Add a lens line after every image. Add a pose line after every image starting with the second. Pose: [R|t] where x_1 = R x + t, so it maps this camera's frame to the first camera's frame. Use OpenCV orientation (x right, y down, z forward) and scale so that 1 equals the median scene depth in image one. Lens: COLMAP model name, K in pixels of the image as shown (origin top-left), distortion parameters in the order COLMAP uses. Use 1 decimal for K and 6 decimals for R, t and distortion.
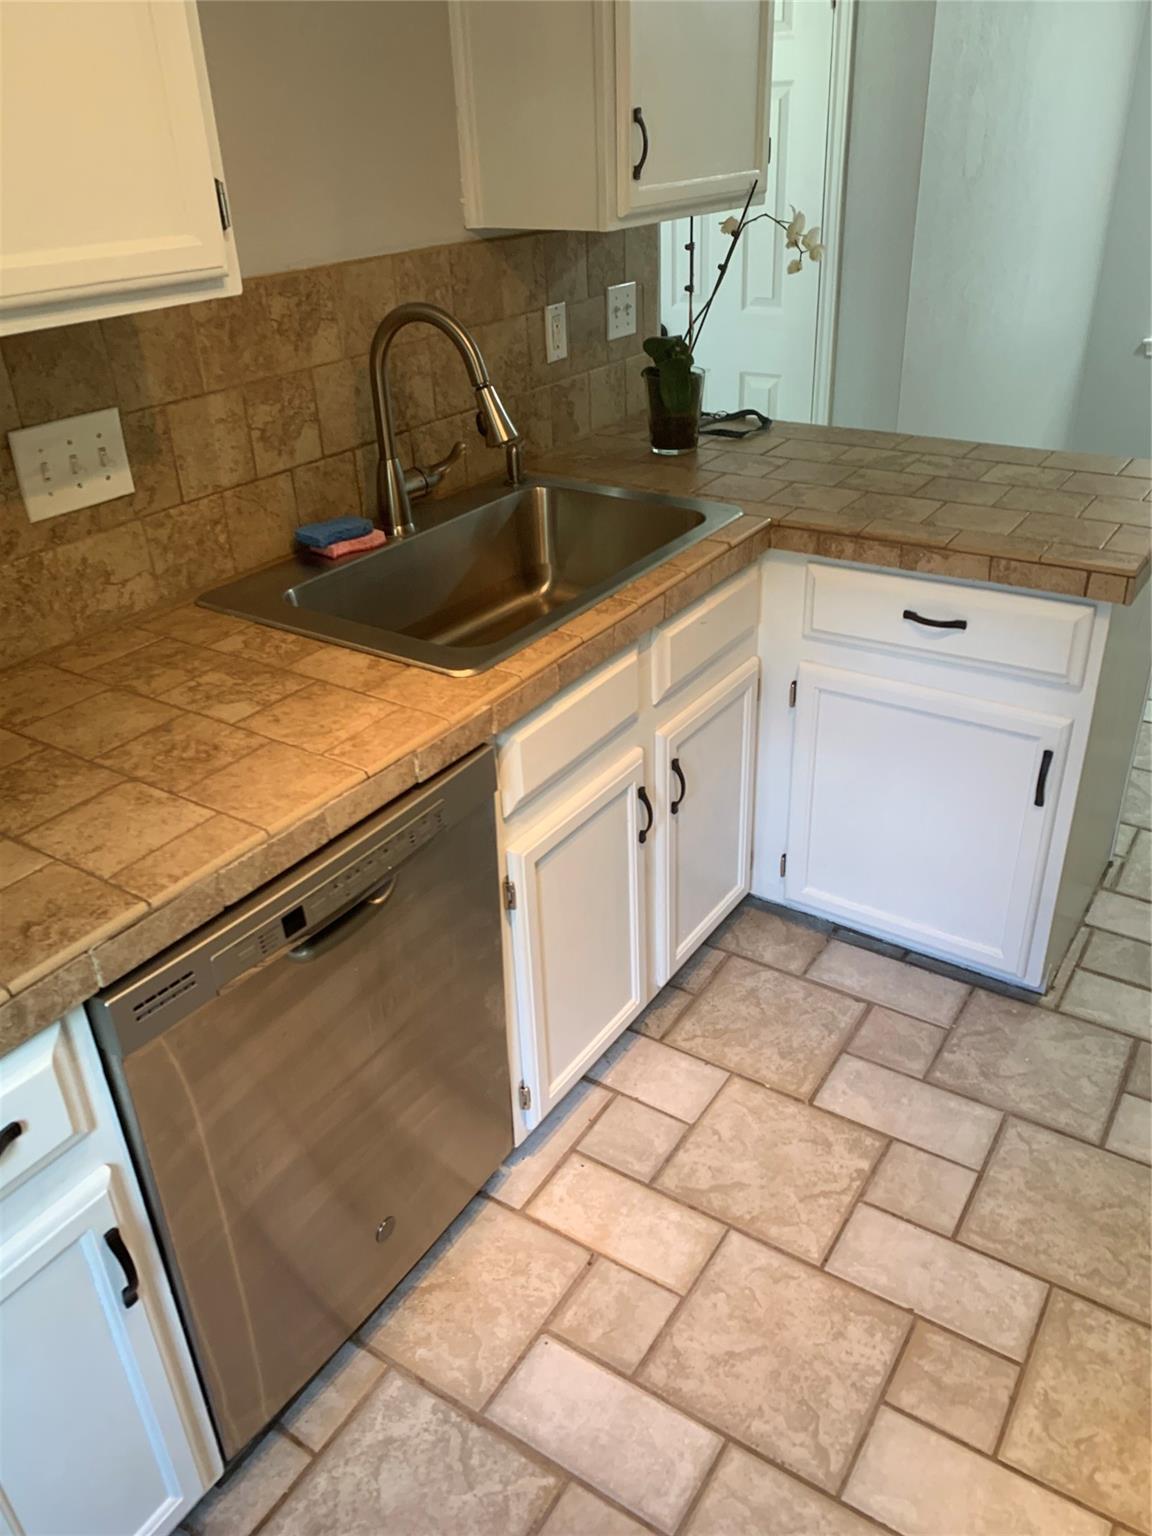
lens RADIAL K [[1173.1, 0, 576.0], [0, 1173.1, 768.0], [0, 0, 1]] dist [0.080376, -0.139657]
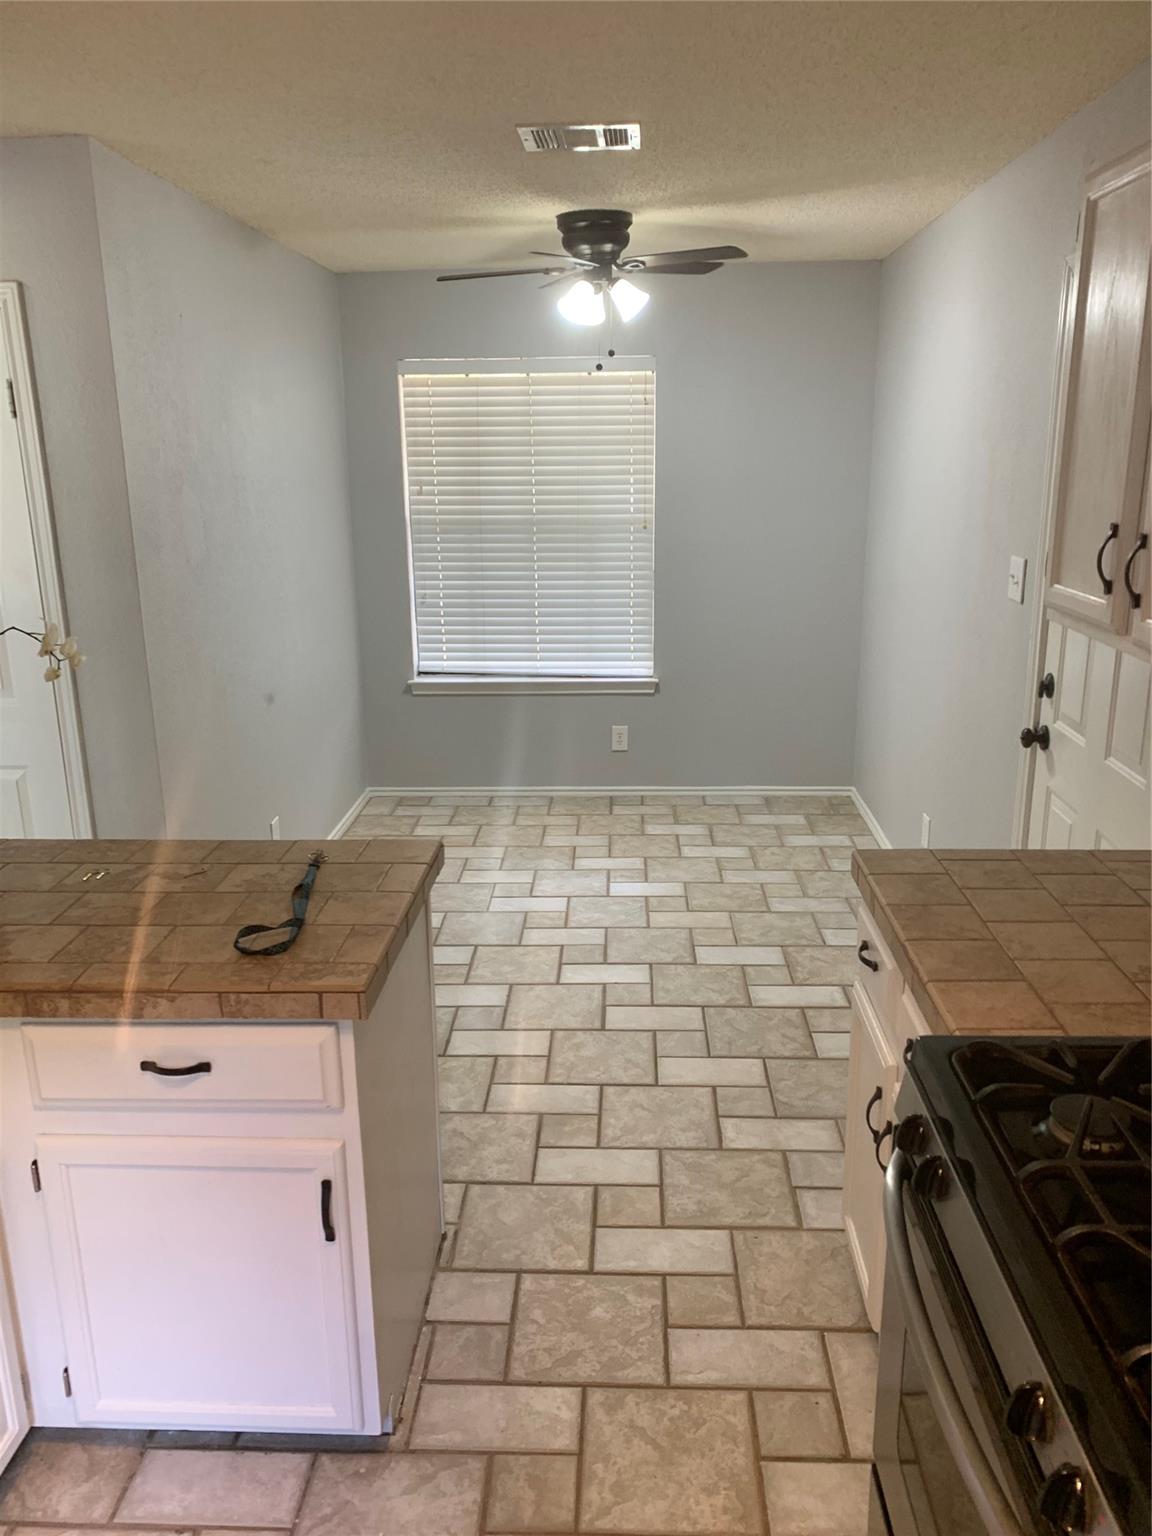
lens RADIAL K [[1173.1, 0, 576.0], [0, 1173.1, 768.0], [0, 0, 1]] dist [0.080376, -0.139657]
pose [[0.861246, -0.114367, 0.495151, 0.131584], [0.233113, 0.954699, -0.184956, -0.094418], [-0.451567, 0.274719, 0.848891, 0.037348]]
